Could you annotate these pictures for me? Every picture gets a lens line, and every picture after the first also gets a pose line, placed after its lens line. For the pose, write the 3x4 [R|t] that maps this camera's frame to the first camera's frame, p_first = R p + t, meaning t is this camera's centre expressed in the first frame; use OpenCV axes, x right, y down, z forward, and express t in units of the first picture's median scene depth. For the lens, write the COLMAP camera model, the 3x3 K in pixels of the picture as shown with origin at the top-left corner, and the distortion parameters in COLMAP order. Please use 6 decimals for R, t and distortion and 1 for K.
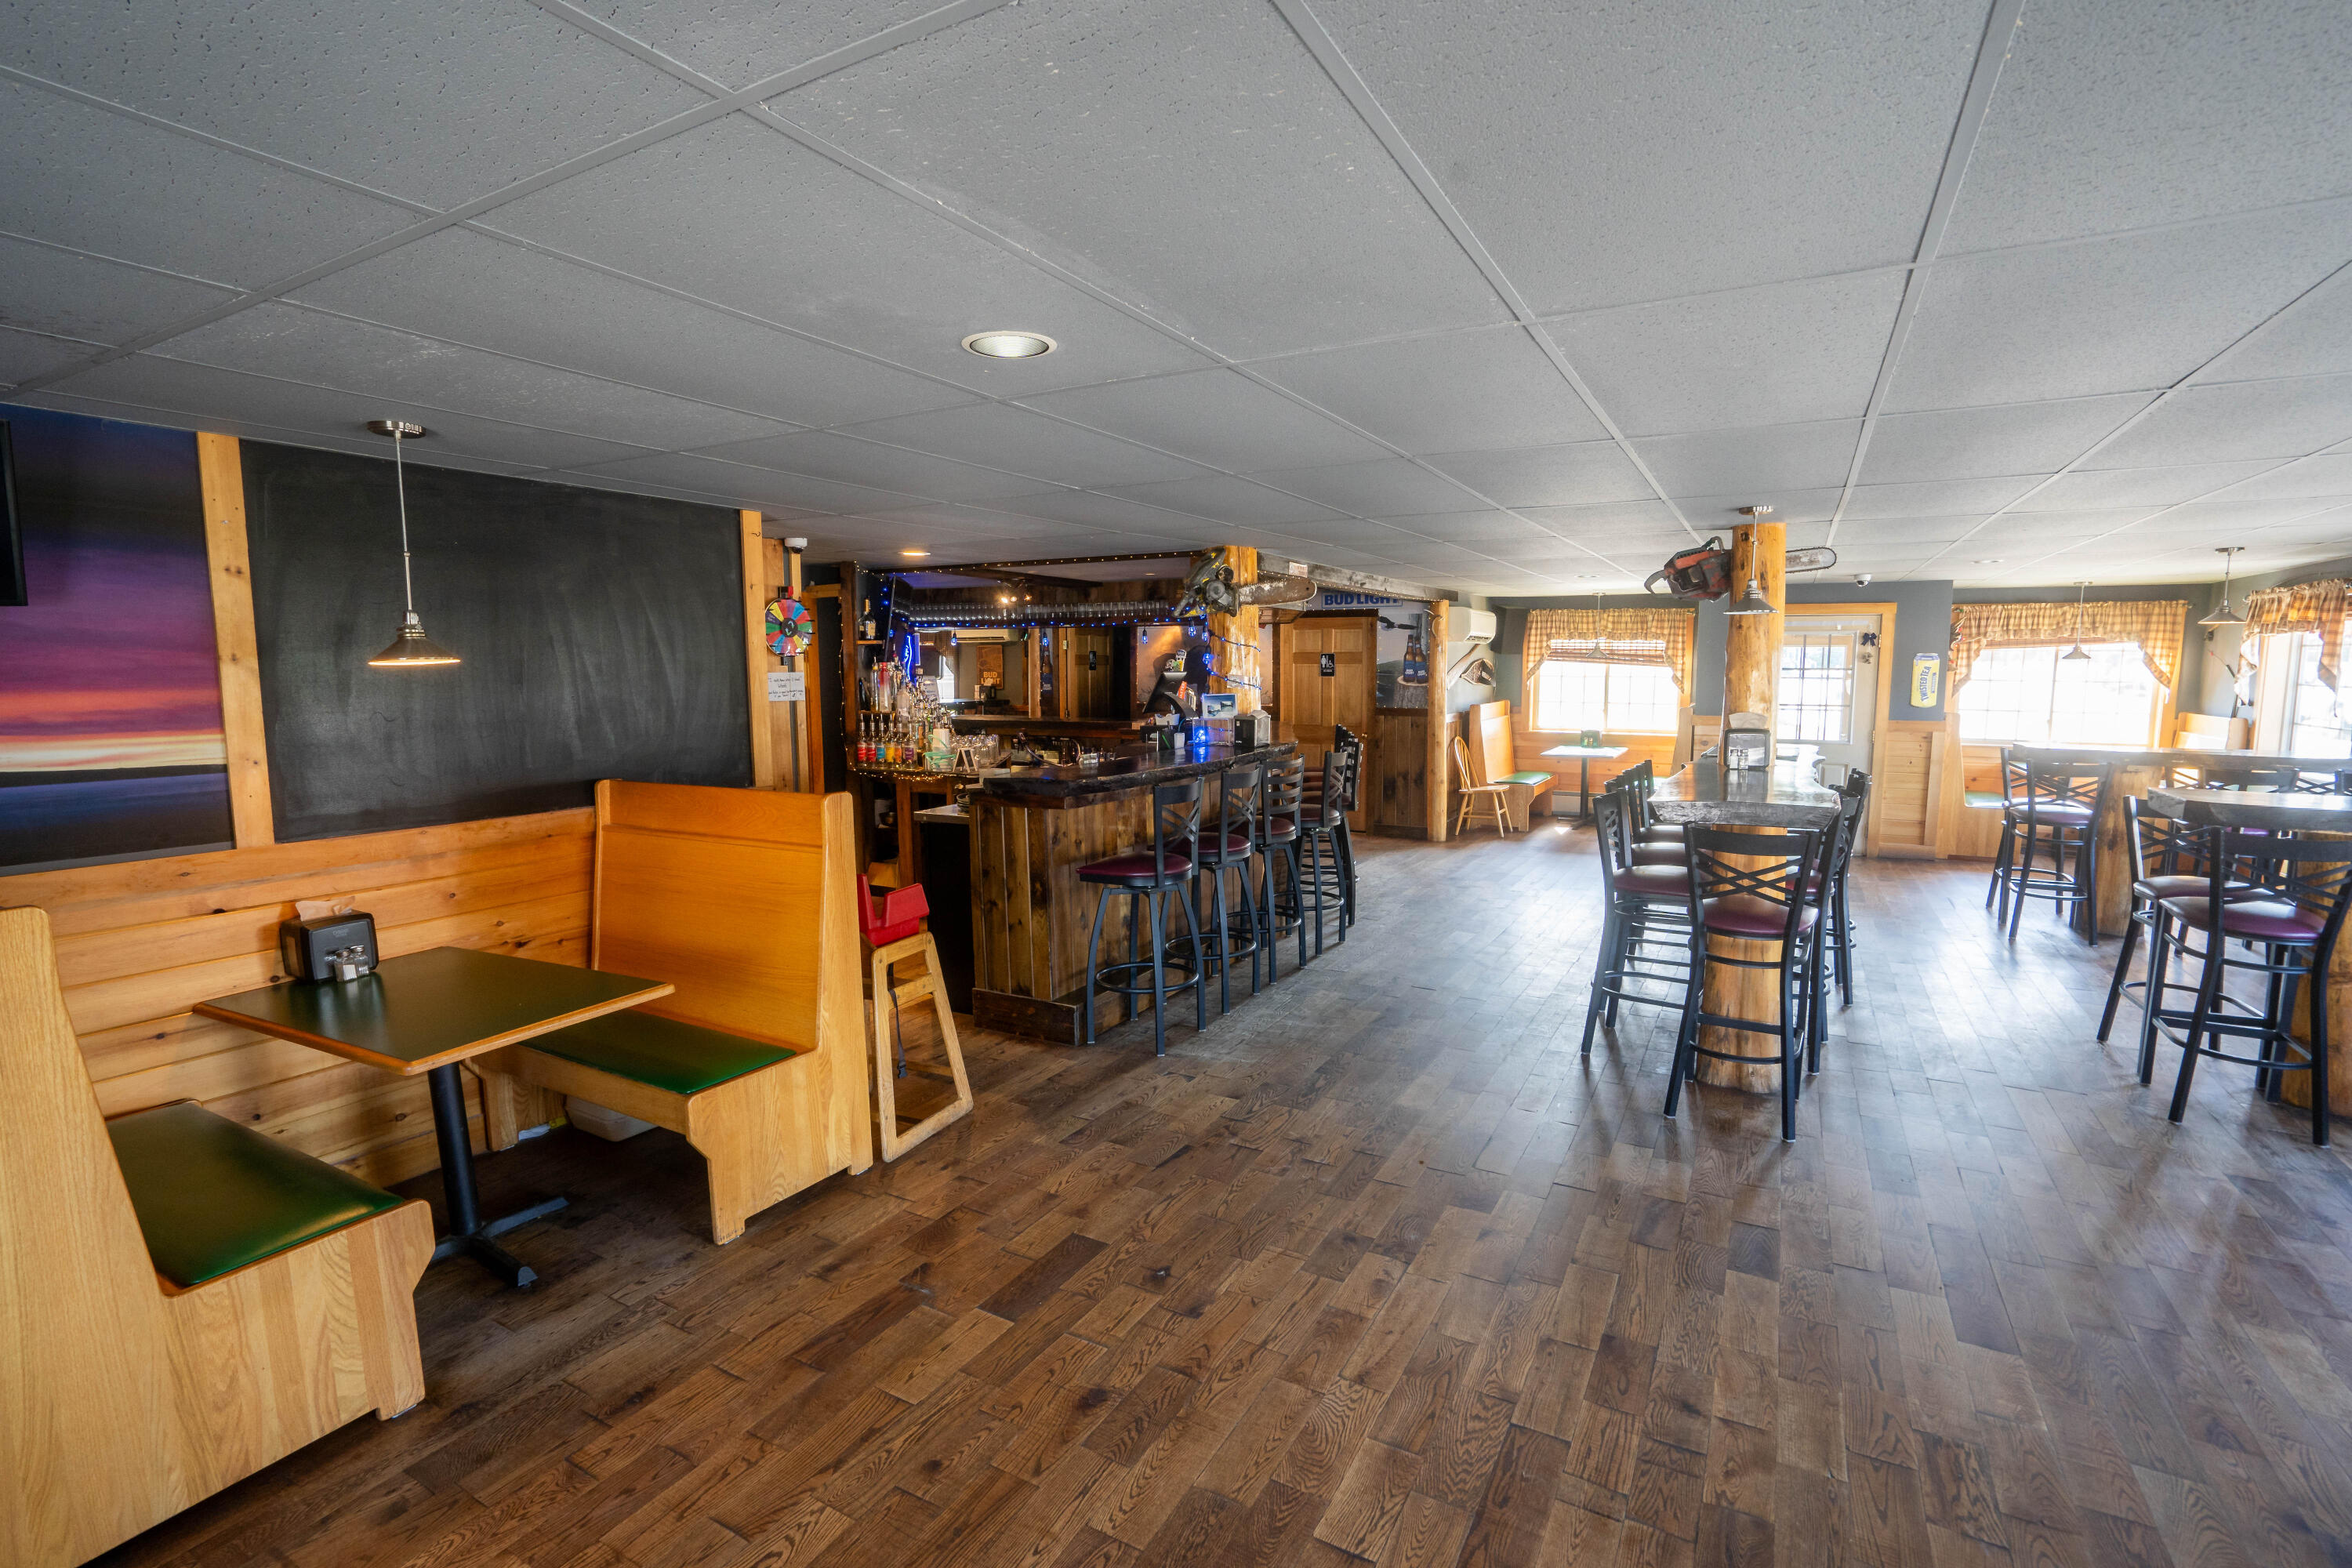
lens RADIAL K [[1070.3, 0, 1182.1], [0, 1070.3, 792.7], [0, 0, 1]] dist [0.004816, 0.000969]
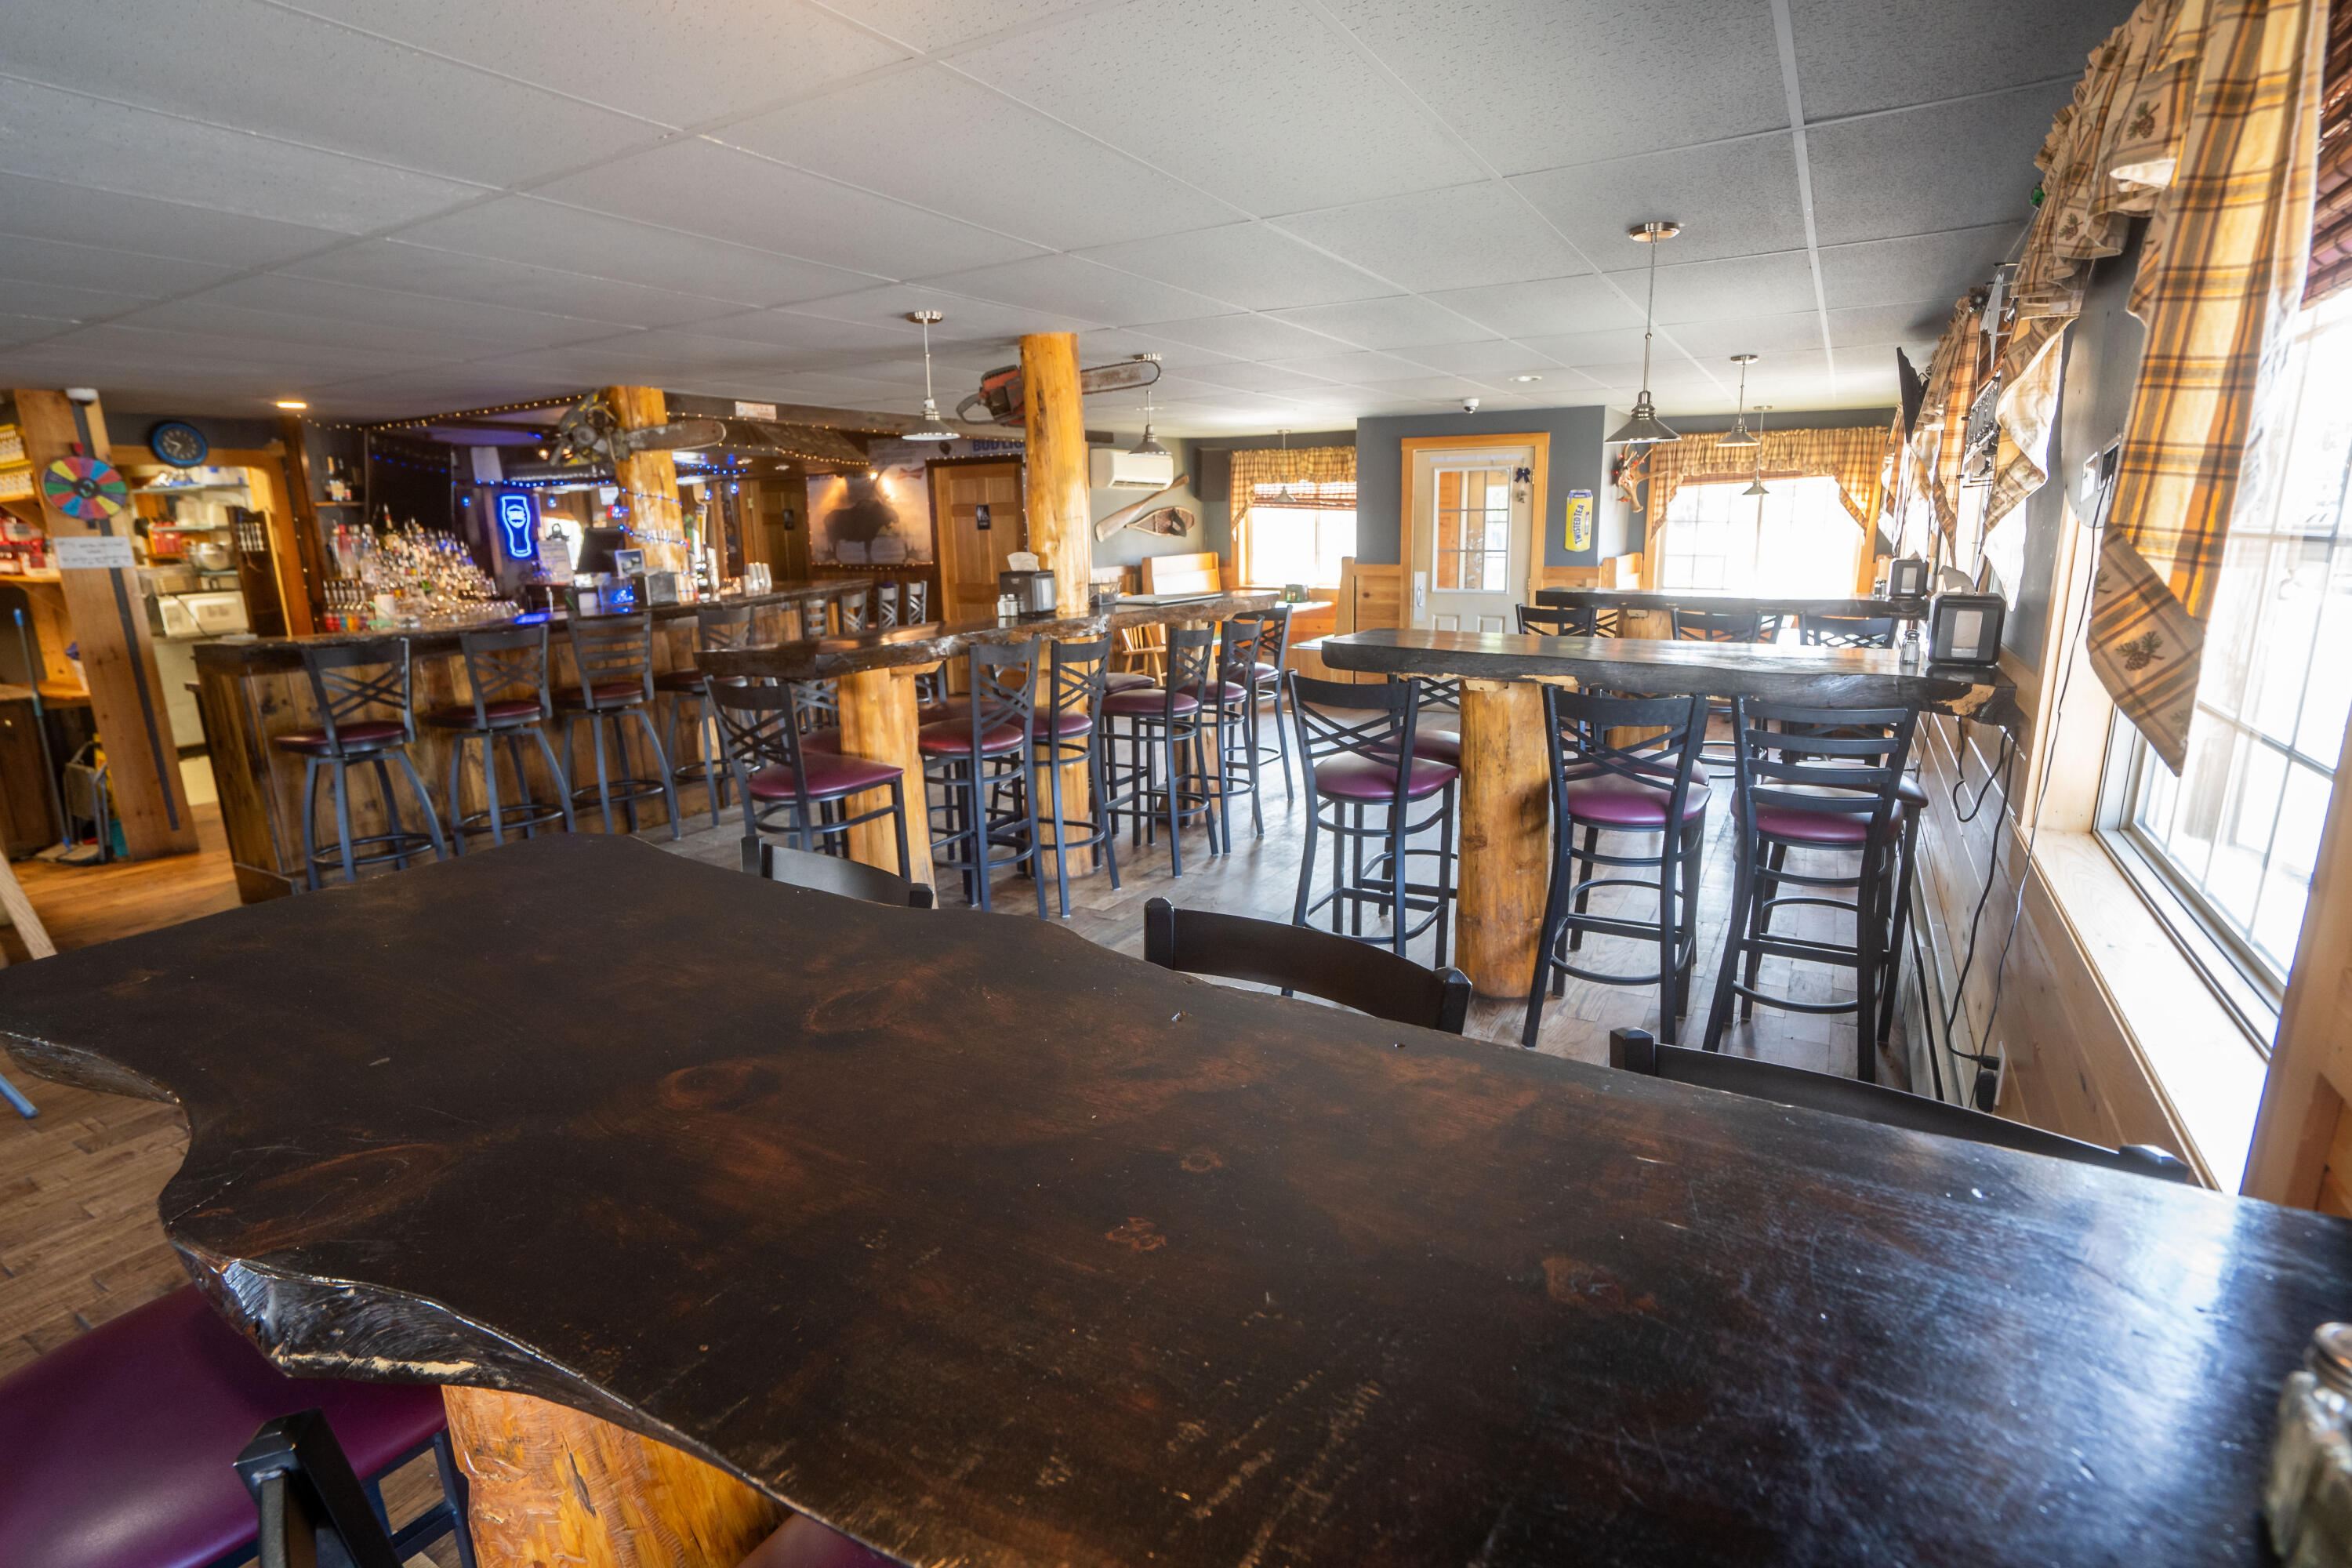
lens RADIAL K [[1116.1, 0, 1173.3], [0, 1116.1, 795.1], [0, 0, 1]] dist [-0.024031, 0.001787]
pose [[0.999332, -0.011619, -0.034651, 0.352347], [0.015576, 0.993103, 0.116203, 0.009847], [0.033062, -0.116665, 0.992621, 0.028785]]
